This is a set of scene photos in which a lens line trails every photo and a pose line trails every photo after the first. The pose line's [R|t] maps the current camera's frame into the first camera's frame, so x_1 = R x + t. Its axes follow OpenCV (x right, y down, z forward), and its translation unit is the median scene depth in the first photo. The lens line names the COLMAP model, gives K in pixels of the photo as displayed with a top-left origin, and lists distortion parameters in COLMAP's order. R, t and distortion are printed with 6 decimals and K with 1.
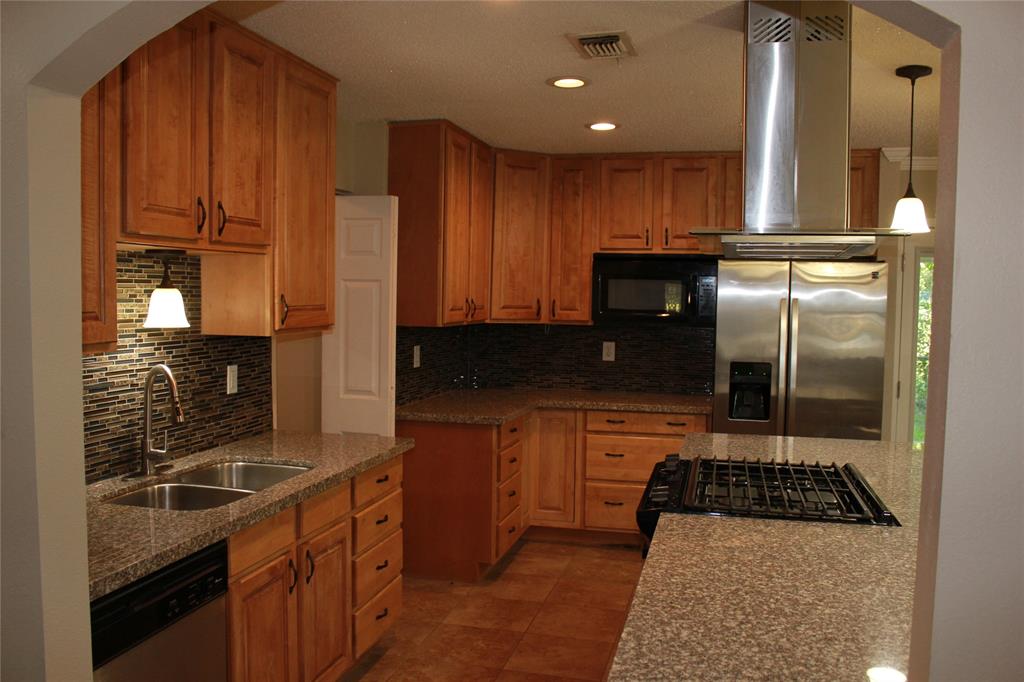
lens RADIAL K [[856.9, 0, 512.0], [0, 856.9, 341.0], [0, 0, 1]] dist [-0.125669, 0.005740]
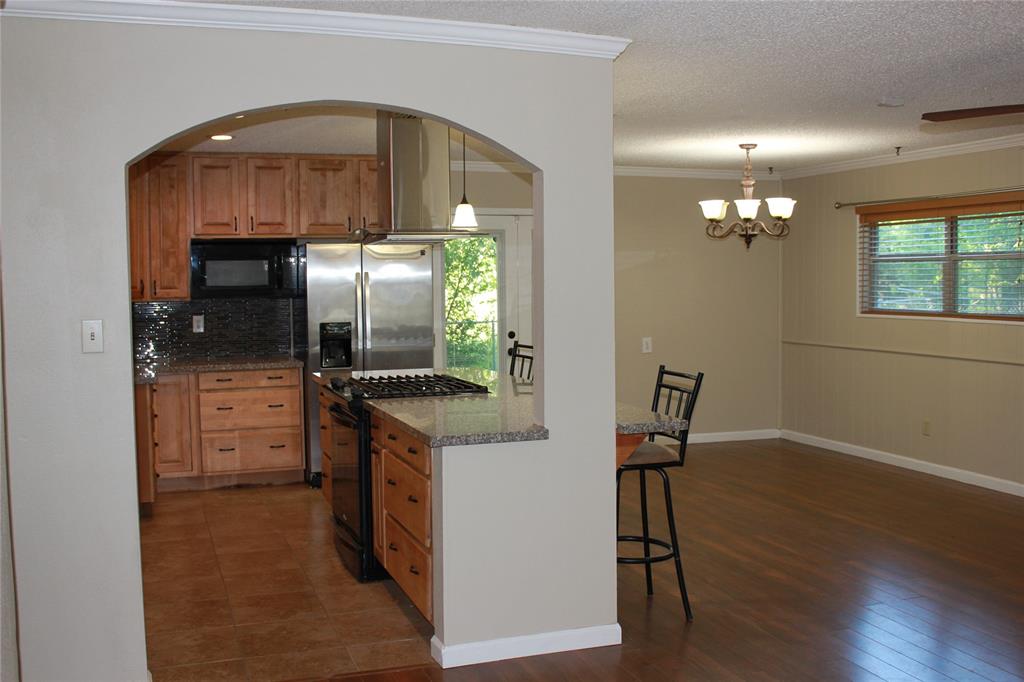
lens RADIAL K [[1040.2, 0, 512.0], [0, 1040.2, 341.0], [0, 0, 1]] dist [-0.137398, 0.129339]
pose [[0.829968, -0.059720, 0.554605, -0.336830], [0.053100, 0.998196, 0.028021, 0.020811], [-0.555278, 0.006193, 0.831642, -0.413647]]
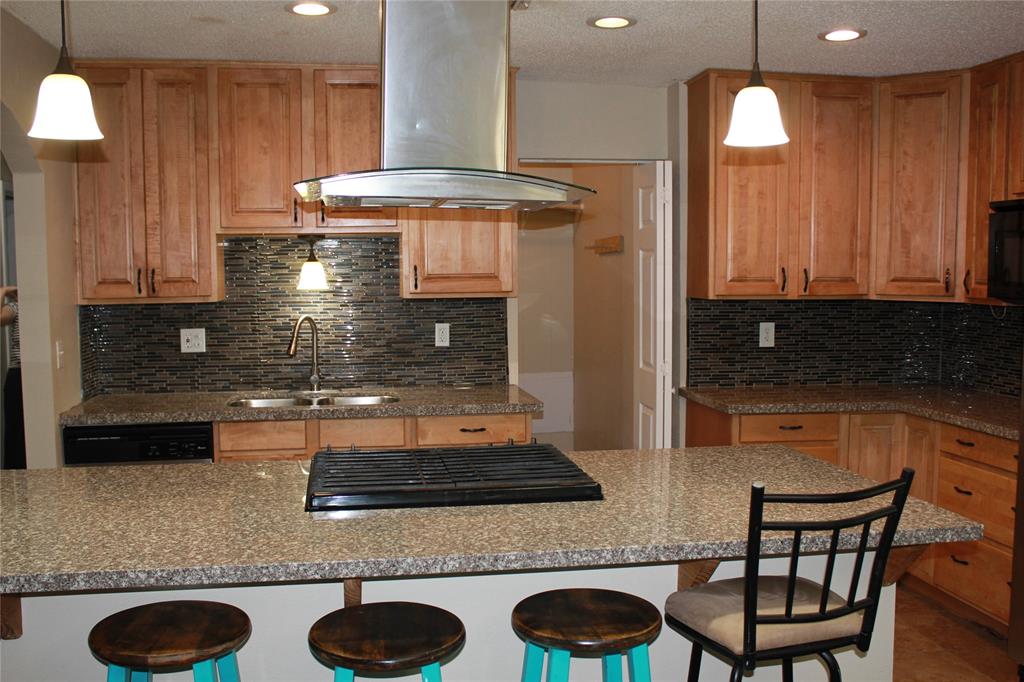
lens RADIAL K [[952.5, 0, 512.0], [0, 952.5, 341.0], [0, 0, 1]] dist [-0.087325, 0.016808]
pose [[0.411478, 0.054824, -0.909769, 0.653740], [-0.041438, 0.998282, 0.041416, -0.005004], [0.910477, 0.020657, 0.413043, 0.347719]]
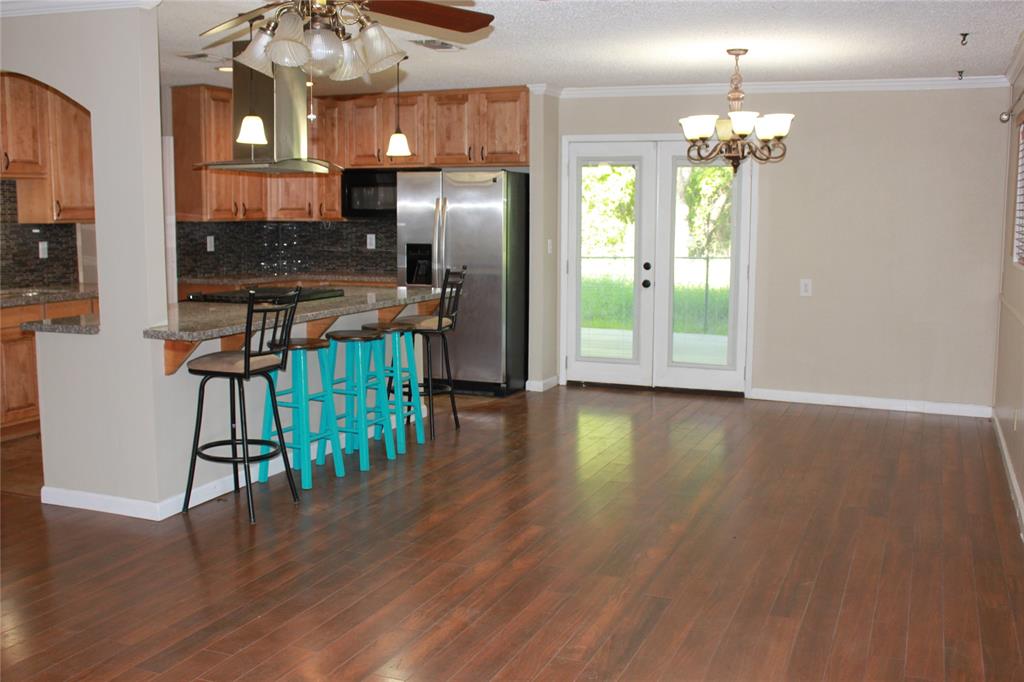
lens RADIAL K [[1040.2, 0, 512.0], [0, 1040.2, 341.0], [0, 0, 1]] dist [-0.137398, 0.129339]
pose [[0.990268, 0.006327, -0.139032, 0.622309], [0.003572, 0.997481, 0.070838, 0.059323], [0.139130, -0.070645, 0.987751, -0.645015]]
